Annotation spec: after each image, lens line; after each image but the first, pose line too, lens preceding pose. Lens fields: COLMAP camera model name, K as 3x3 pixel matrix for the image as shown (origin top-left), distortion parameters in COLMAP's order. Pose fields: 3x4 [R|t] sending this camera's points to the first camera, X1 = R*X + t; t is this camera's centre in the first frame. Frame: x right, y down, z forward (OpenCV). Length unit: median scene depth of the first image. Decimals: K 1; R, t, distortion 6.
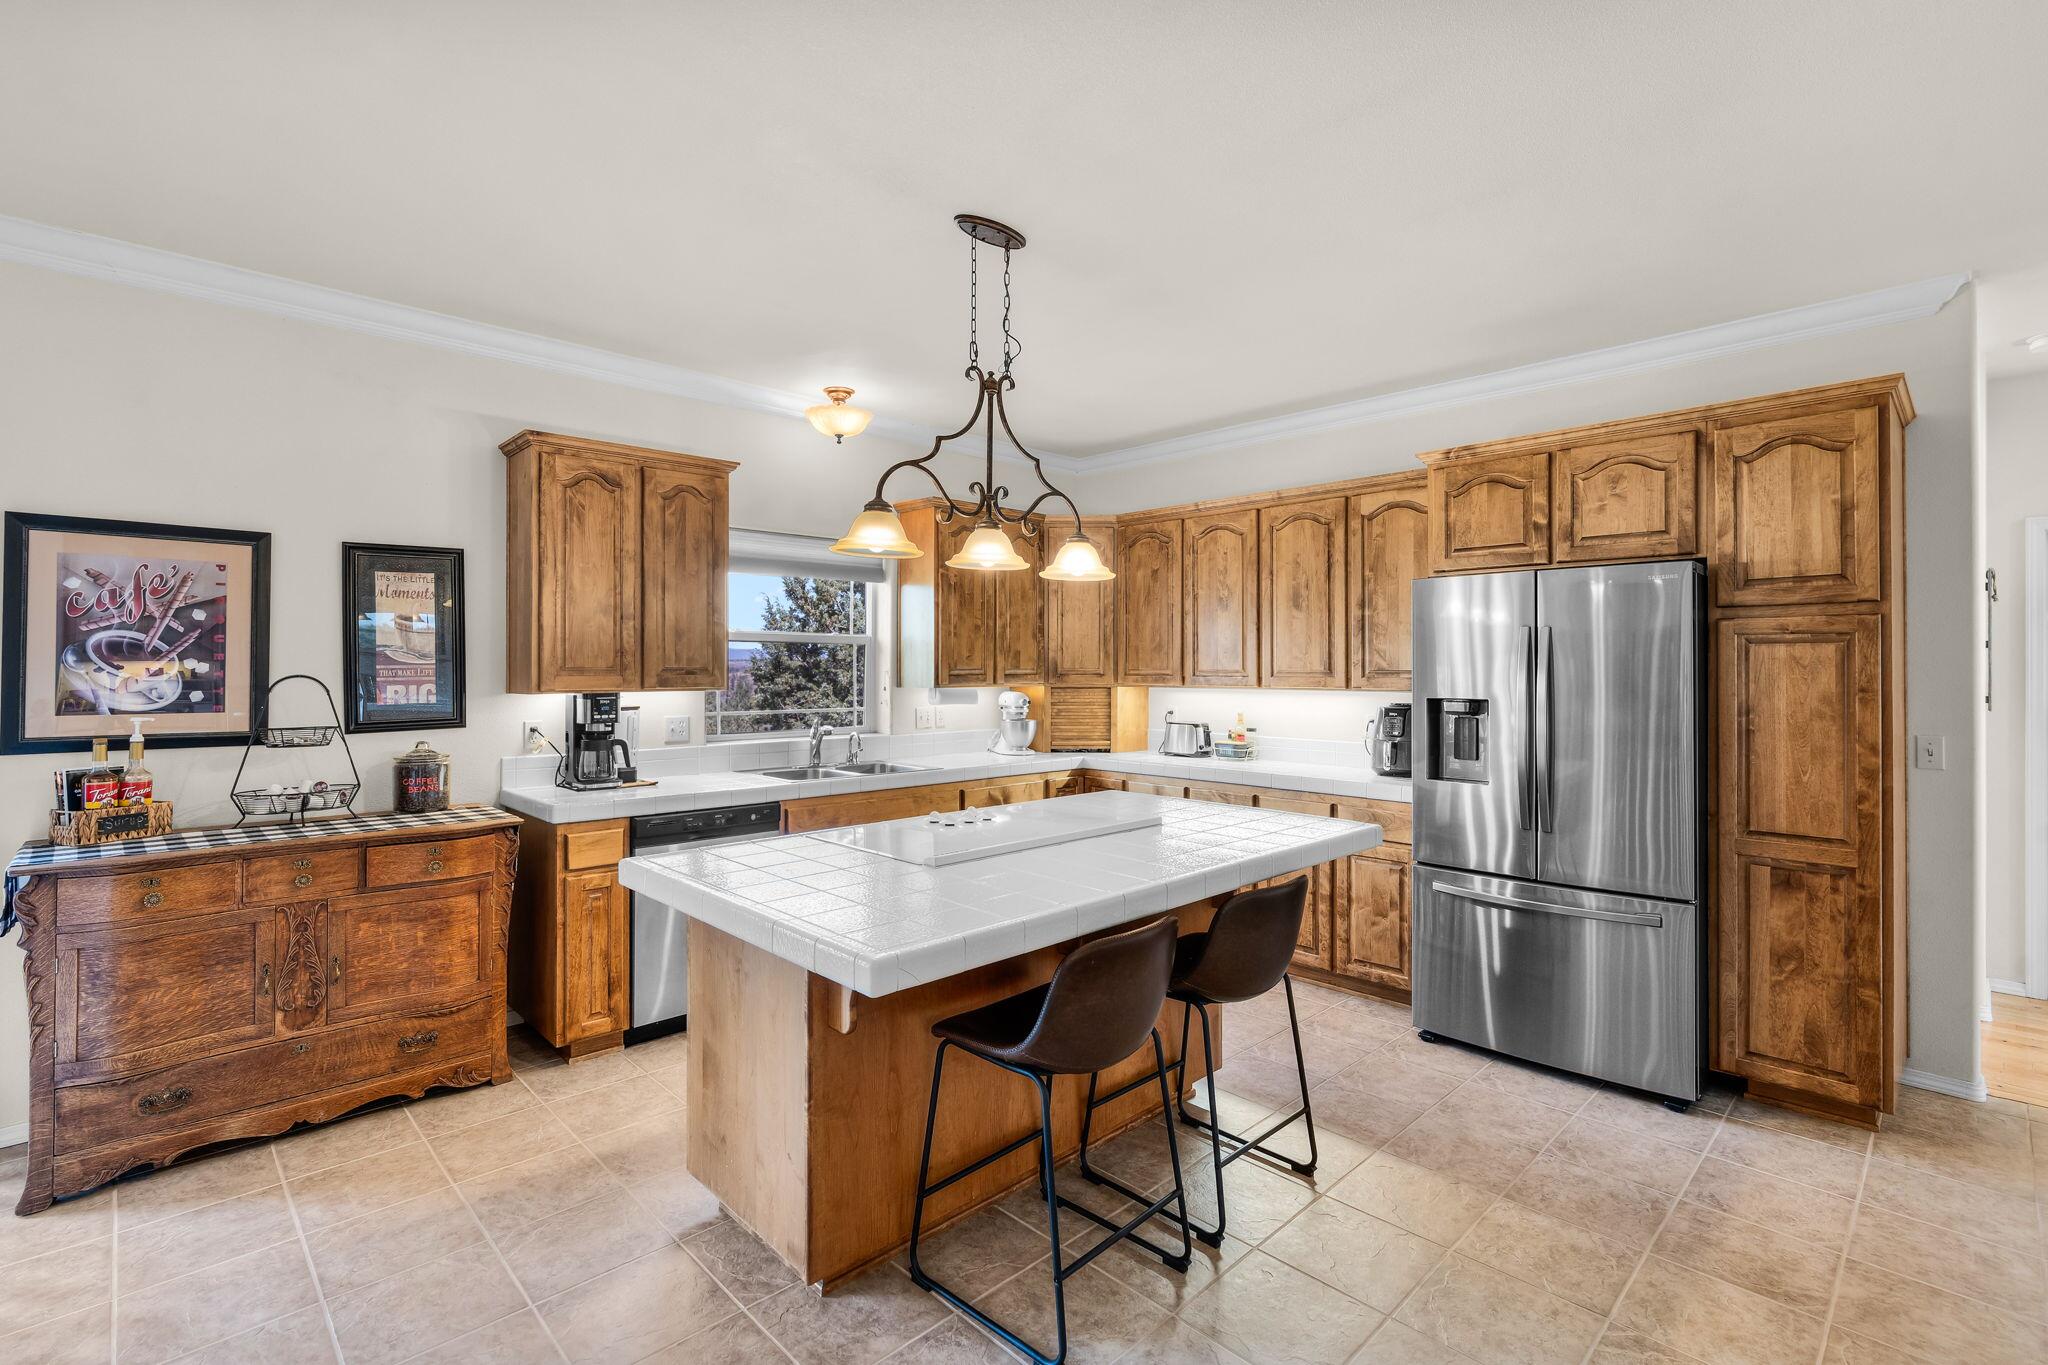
lens RADIAL K [[946.8, 0, 1020.9], [0, 946.8, 654.6], [0, 0, 1]] dist [-0.000386, 0.001078]
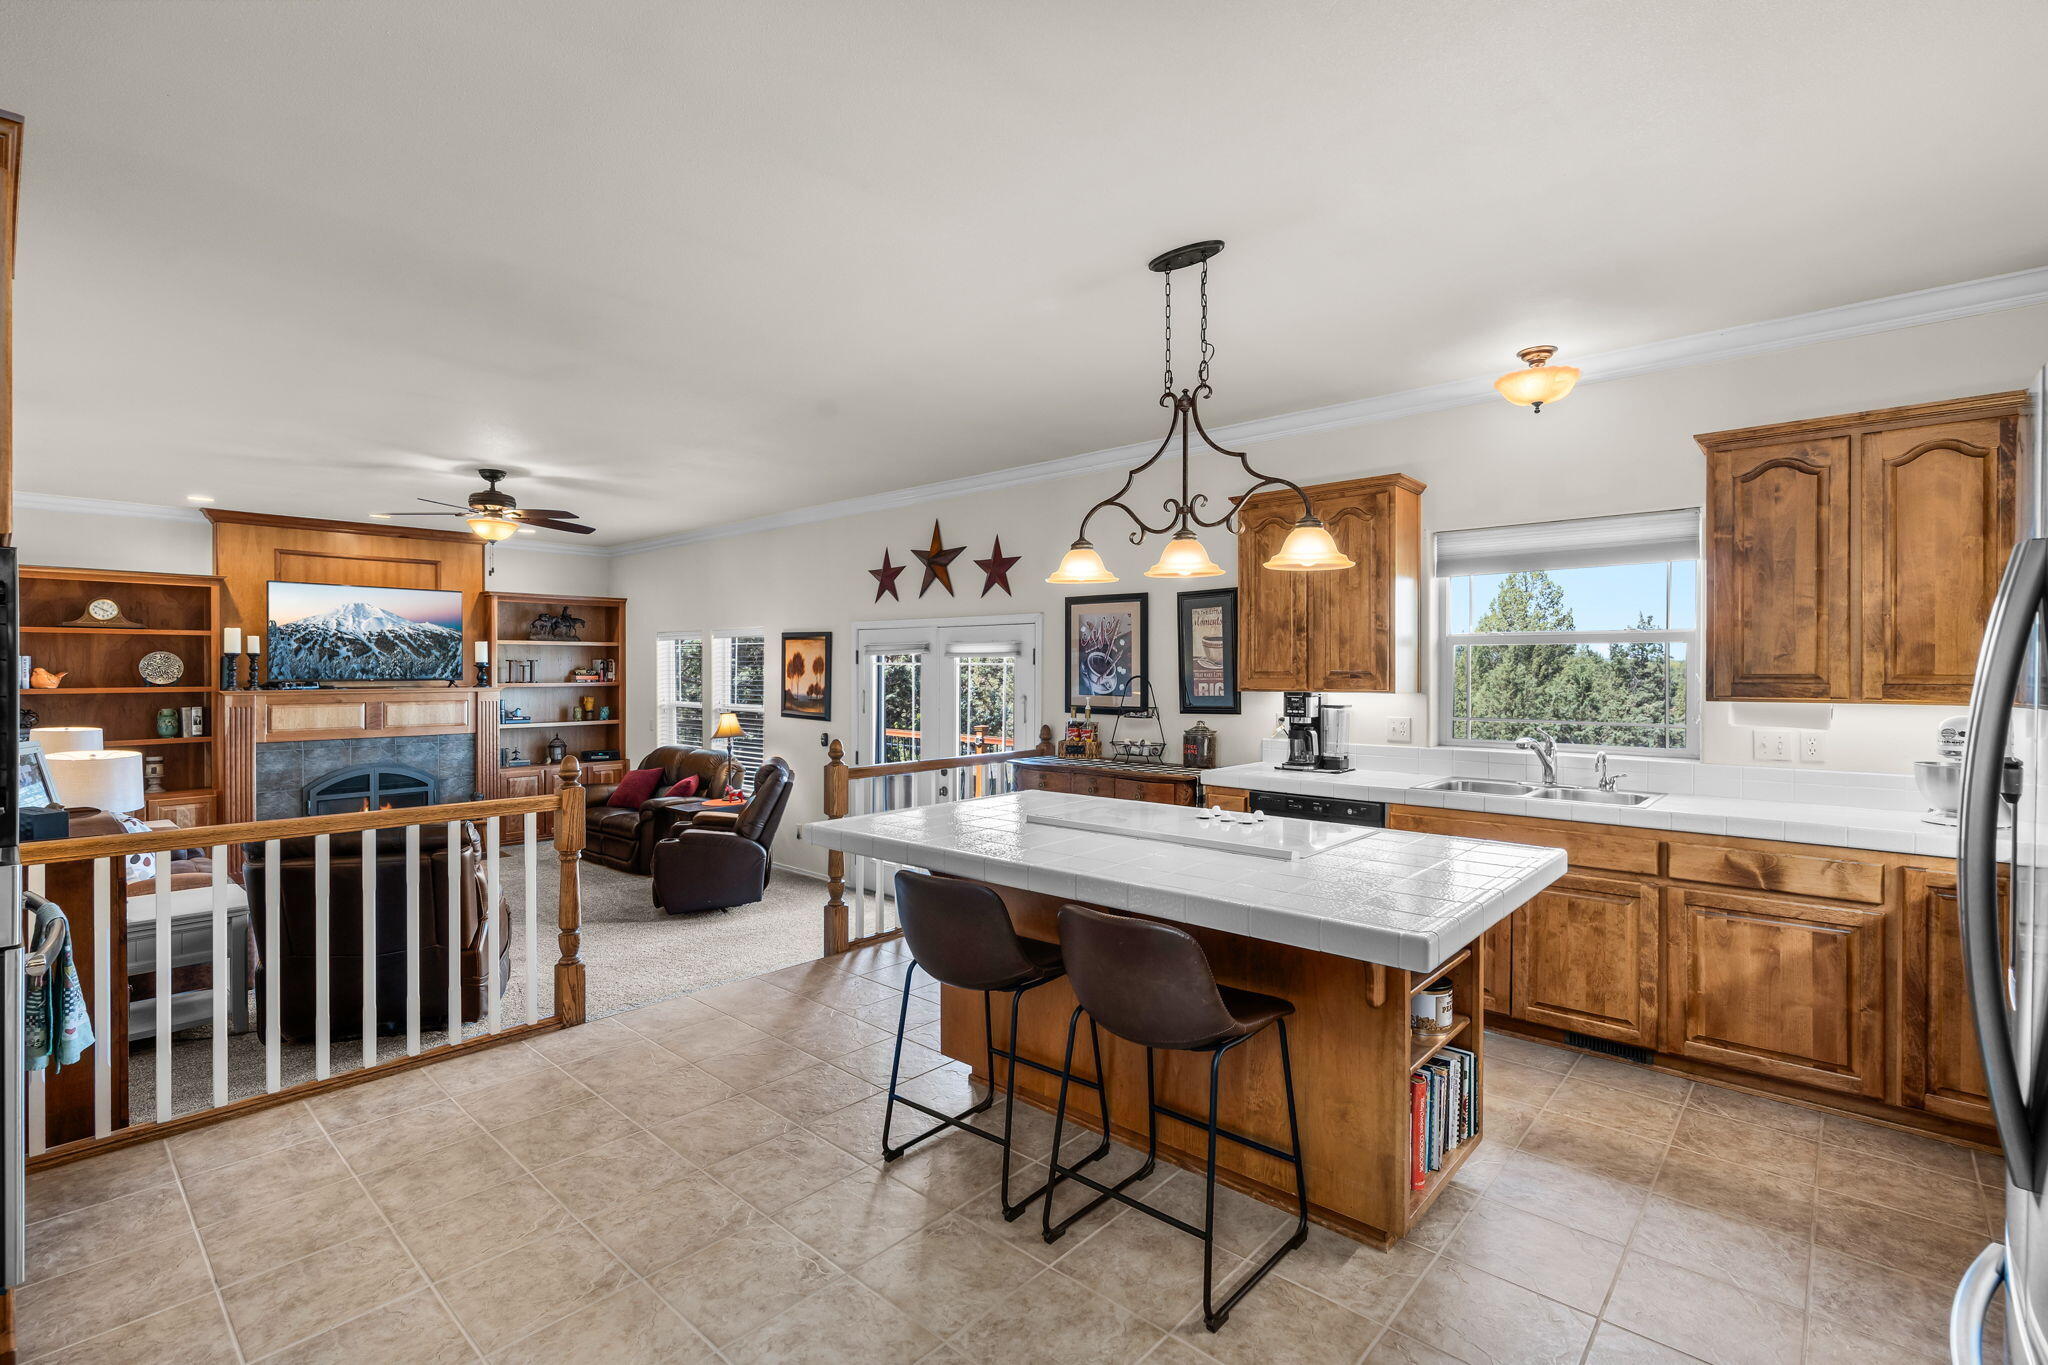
lens RADIAL K [[946.8, 0, 1023.7], [0, 946.8, 674.3], [0, 0, 1]] dist [-0.000386, 0.001078]
pose [[0.064673, 0.002930, -0.997902, 0.700095], [0.010945, 0.999933, 0.003645, 0.008111], [0.997847, -0.011158, 0.064636, 0.521966]]
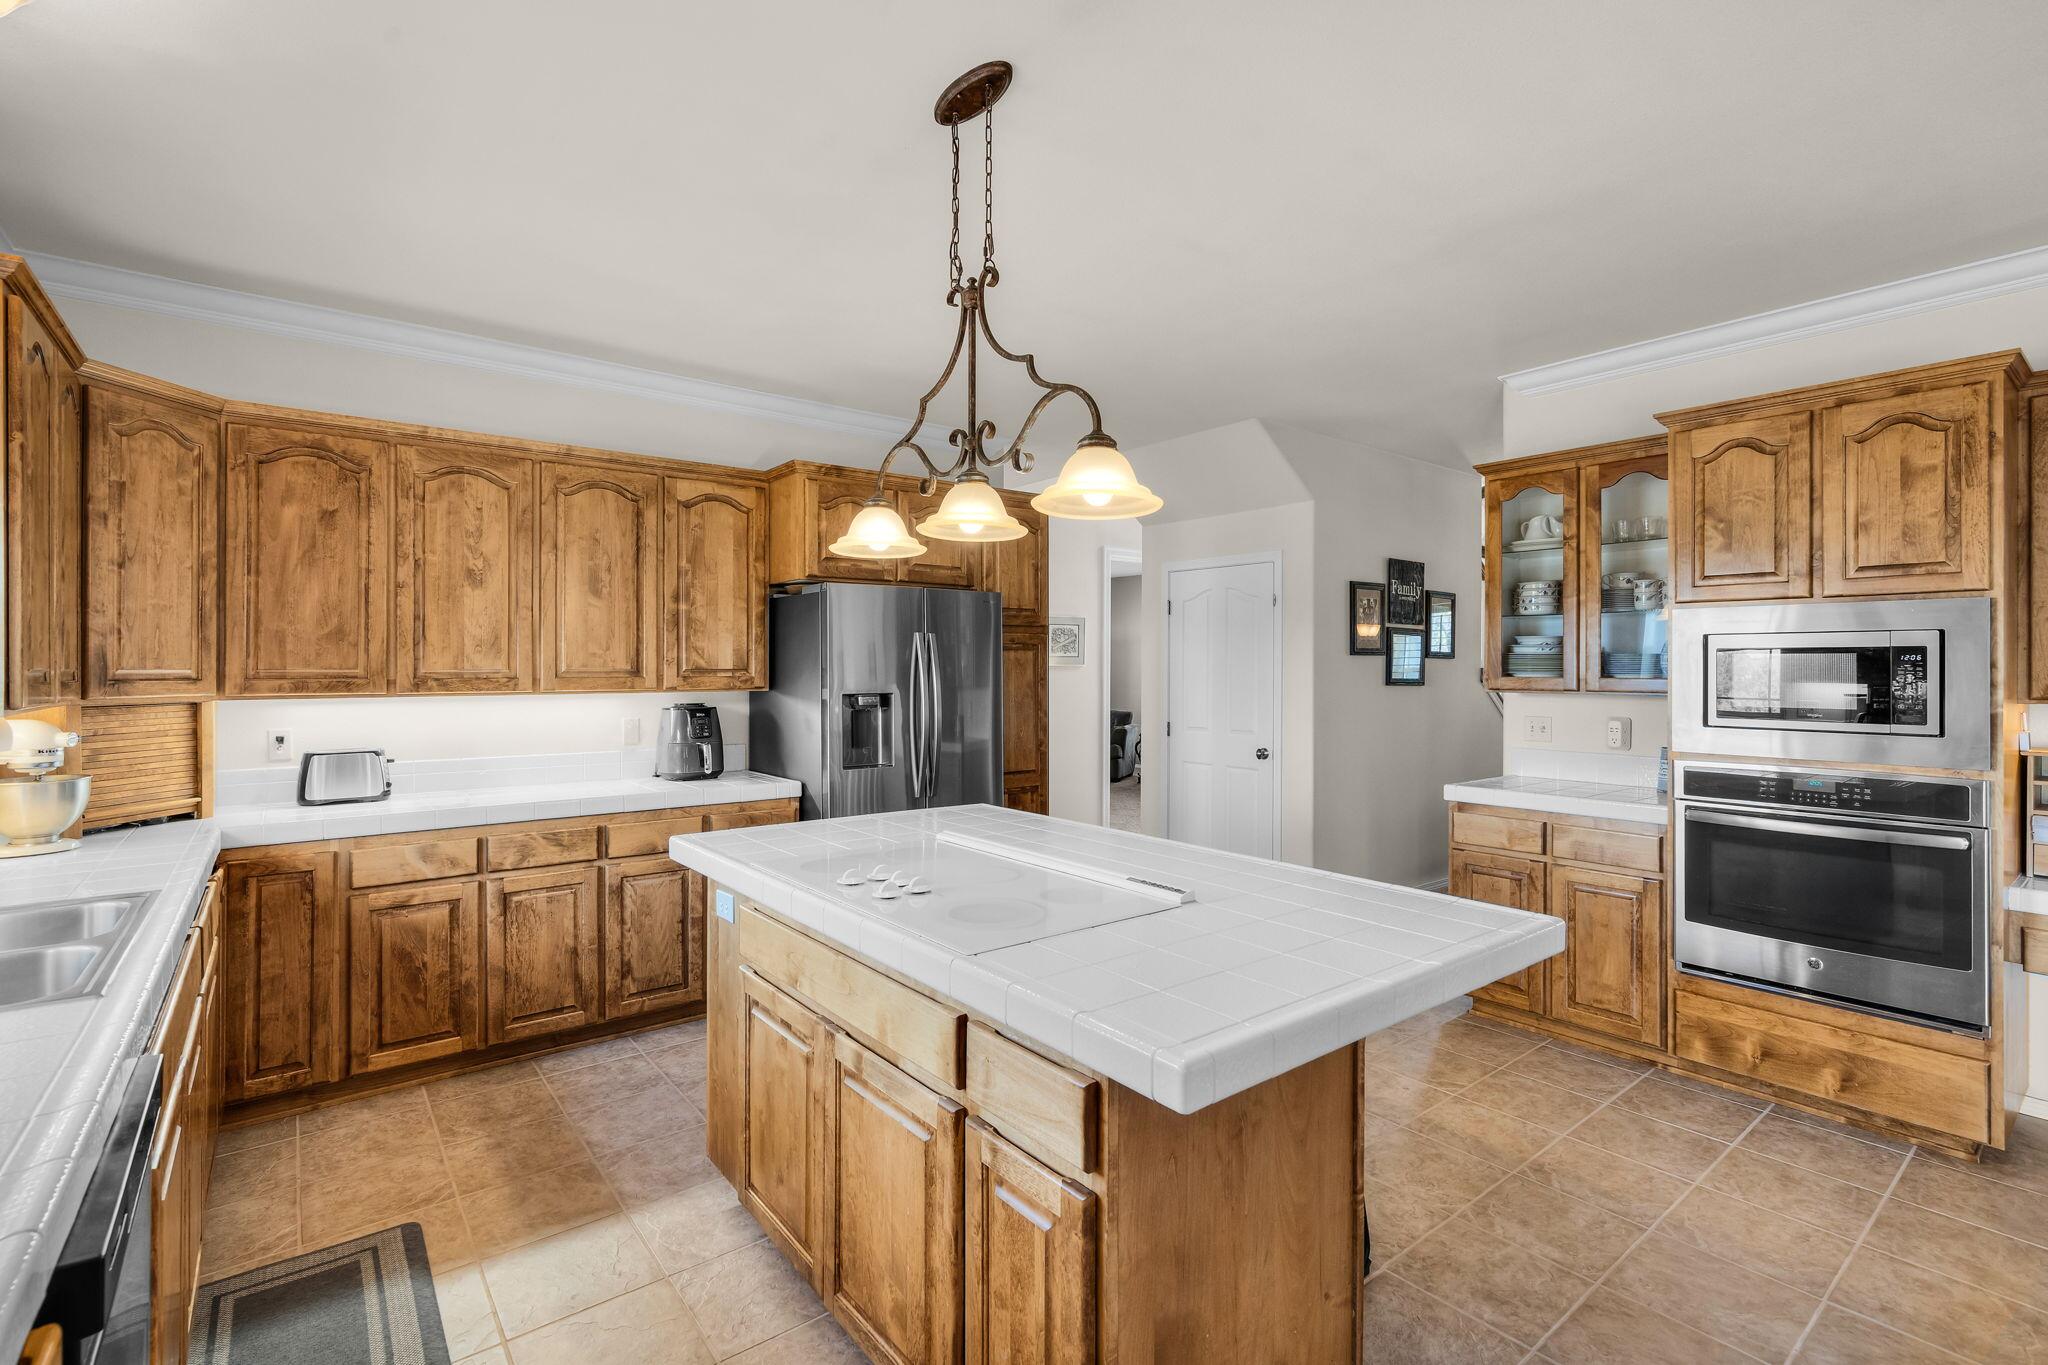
lens RADIAL K [[946.8, 0, 1010.7], [0, 946.8, 667.3], [0, 0, 1]] dist [-0.000386, 0.001078]
pose [[0.109146, -0.004931, 0.994014, -0.553069], [-0.013240, 0.999892, 0.006414, 0.005148], [-0.993938, -0.013860, 0.109069, 0.614512]]
